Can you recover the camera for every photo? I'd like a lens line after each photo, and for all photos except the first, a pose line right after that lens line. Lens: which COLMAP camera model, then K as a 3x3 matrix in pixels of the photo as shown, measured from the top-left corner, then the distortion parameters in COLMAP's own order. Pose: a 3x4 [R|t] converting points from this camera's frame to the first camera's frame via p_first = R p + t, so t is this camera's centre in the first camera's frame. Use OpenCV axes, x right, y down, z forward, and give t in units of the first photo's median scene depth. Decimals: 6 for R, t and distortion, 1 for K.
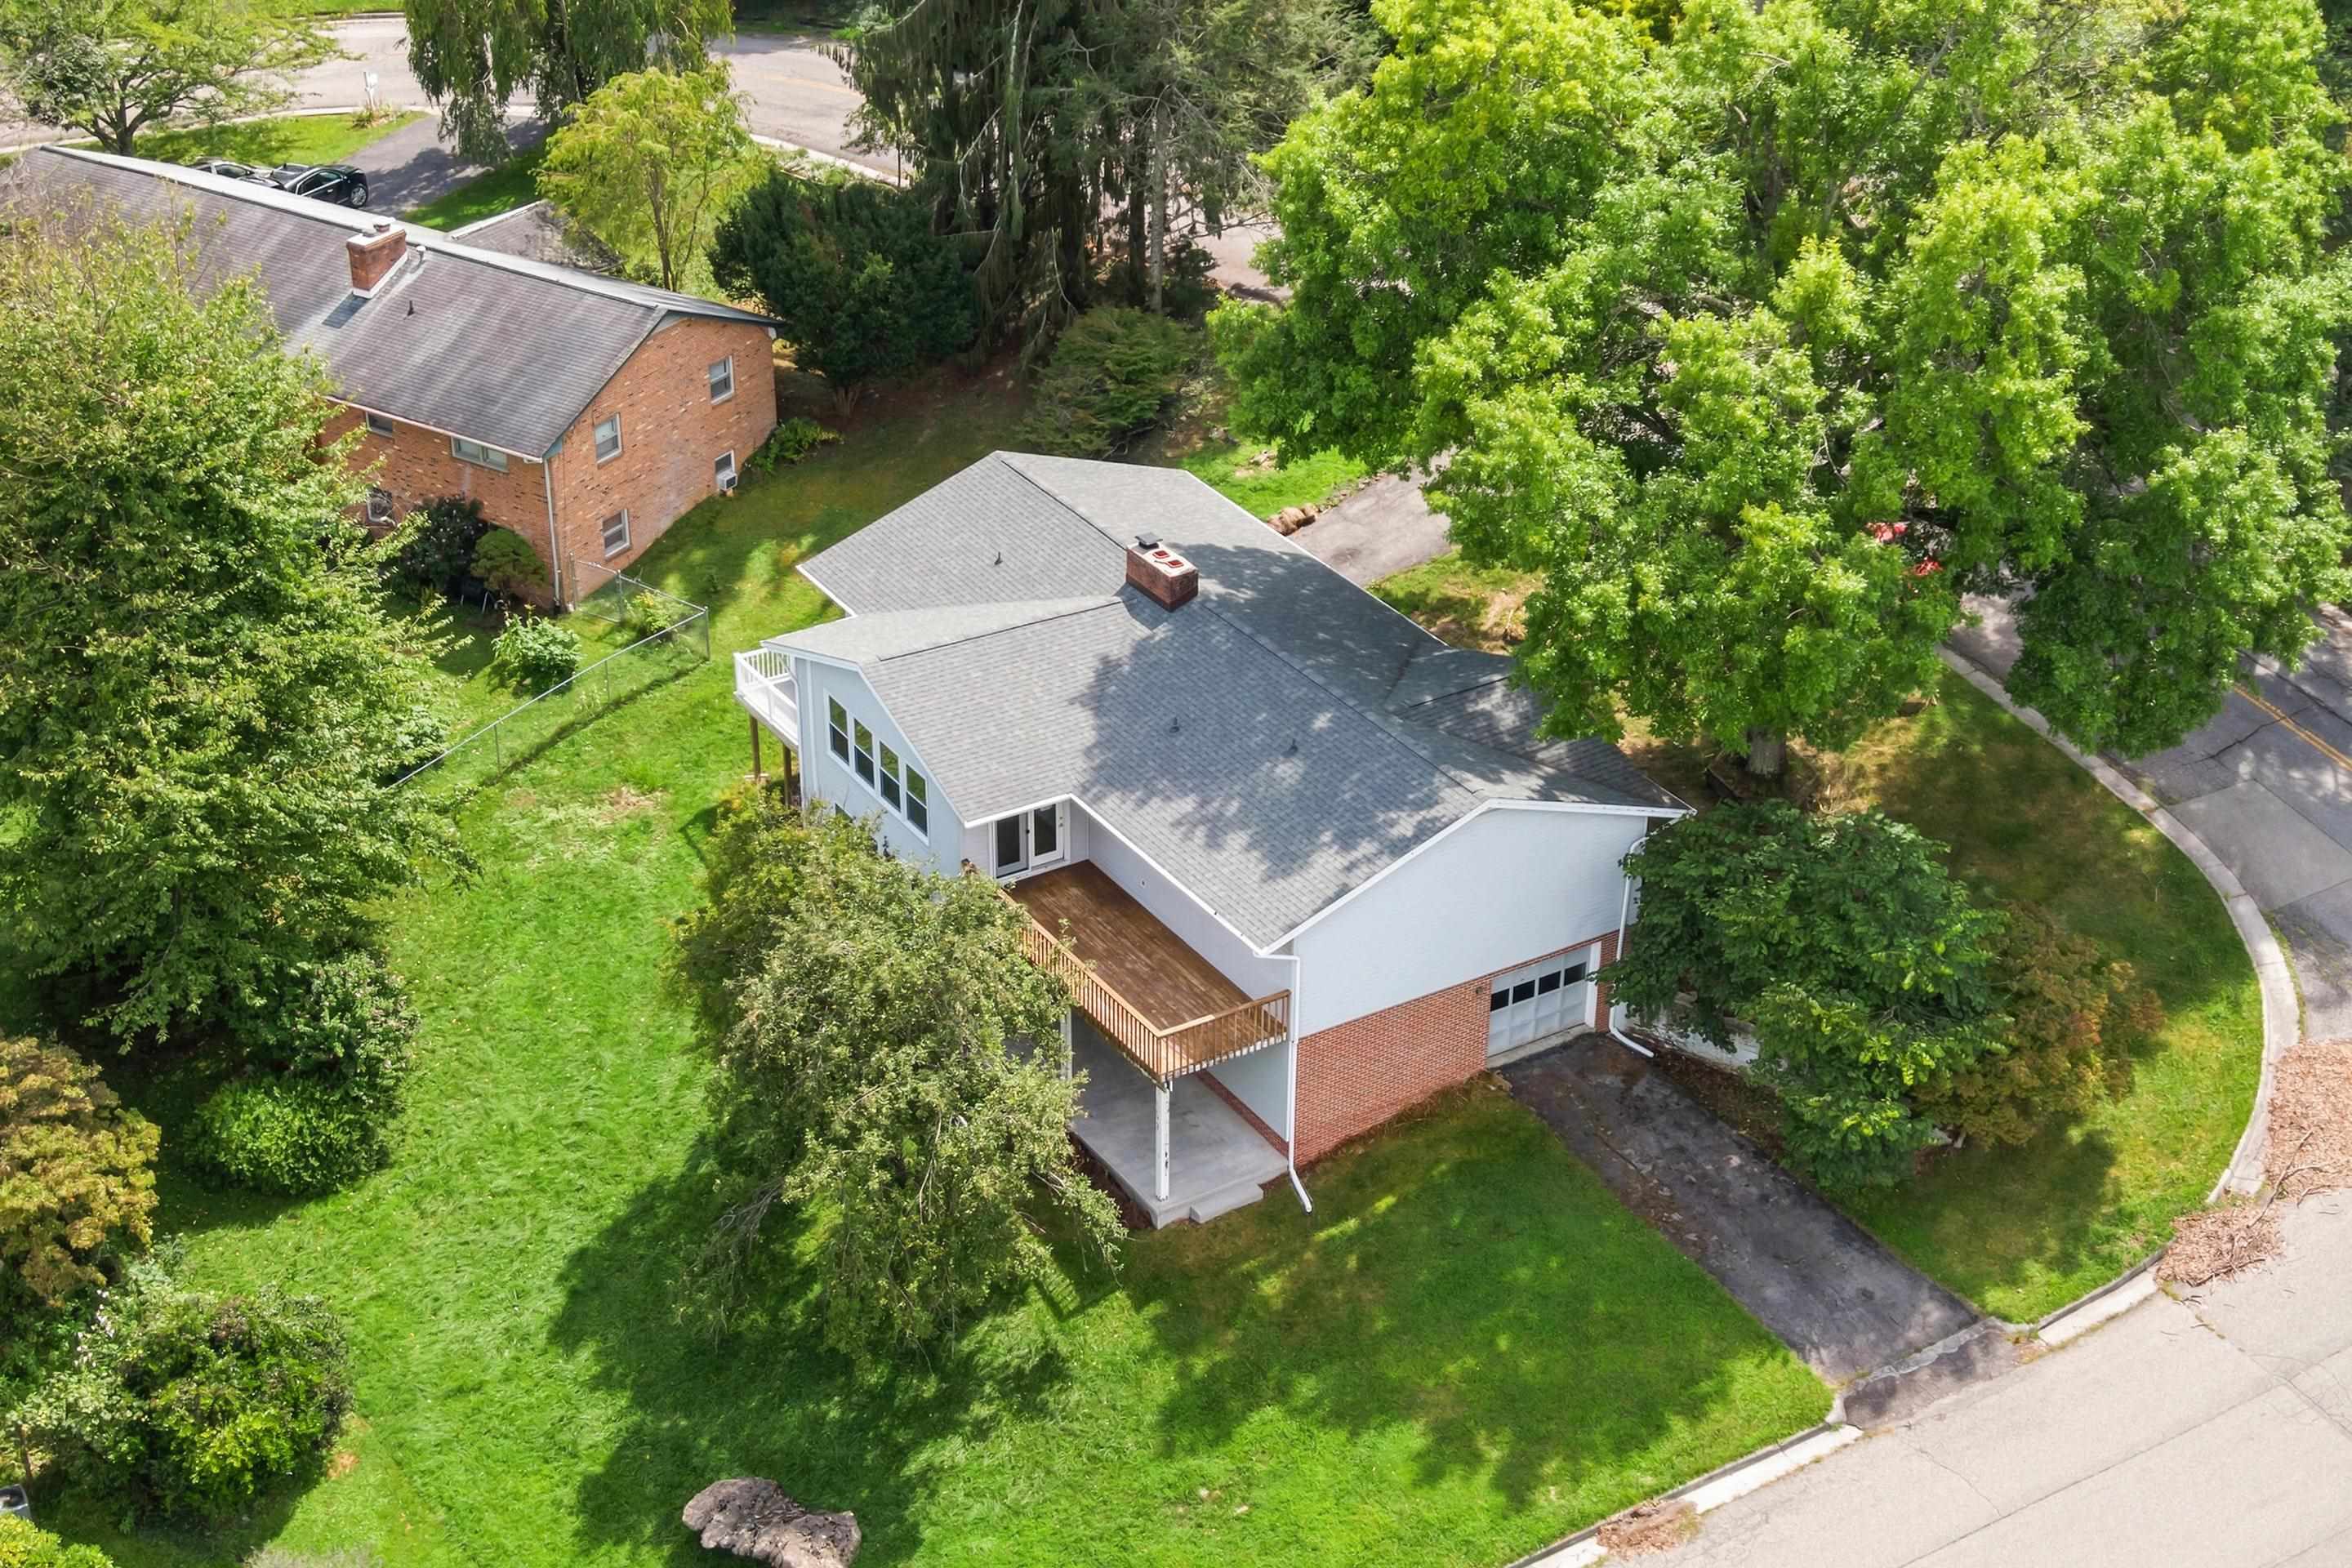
lens RADIAL K [[3369.4, 0, 1176.0], [0, 3369.4, 784.0], [0, 0, 1]] dist [-0.023864, 0.030396]
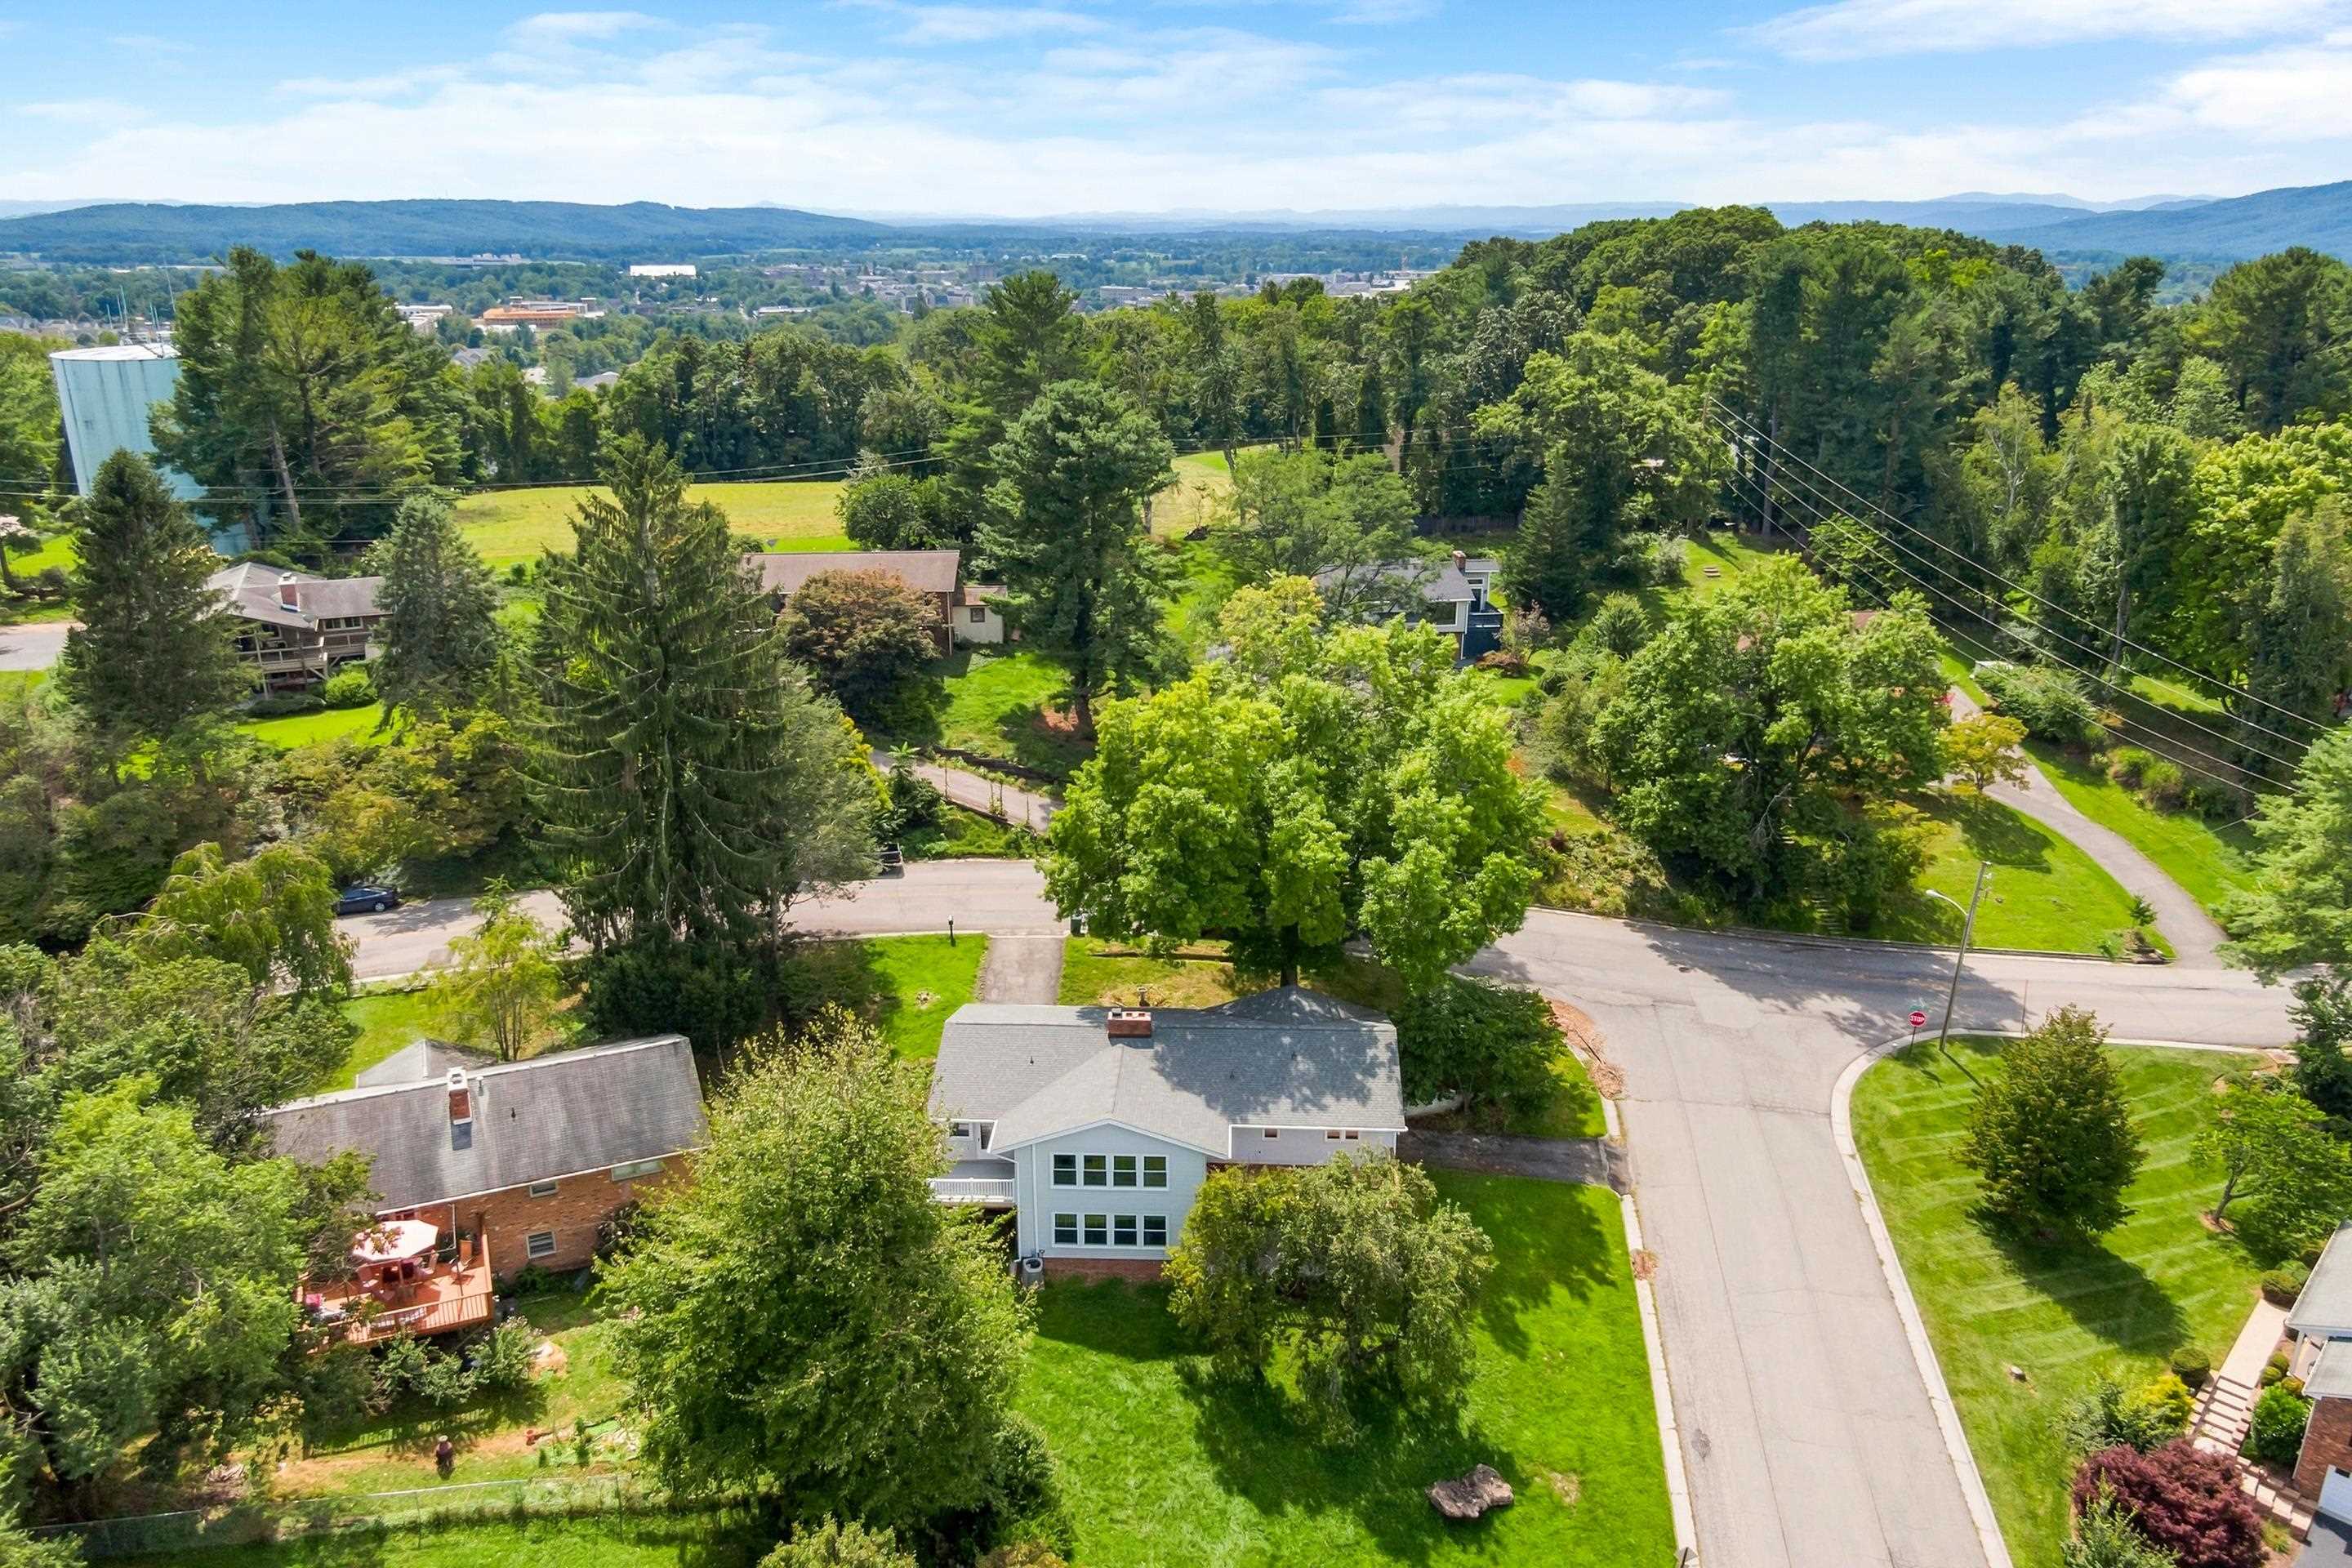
lens RADIAL K [[1673.8, 0, 1187.0], [0, 1673.8, 825.4], [0, 0, 1]] dist [0.081334, -0.140011]
pose [[0.544917, -0.287952, 0.787495, -0.783983], [0.399410, 0.914925, 0.058170, -0.229509], [-0.737249, 0.282835, 0.613569, 0.376917]]
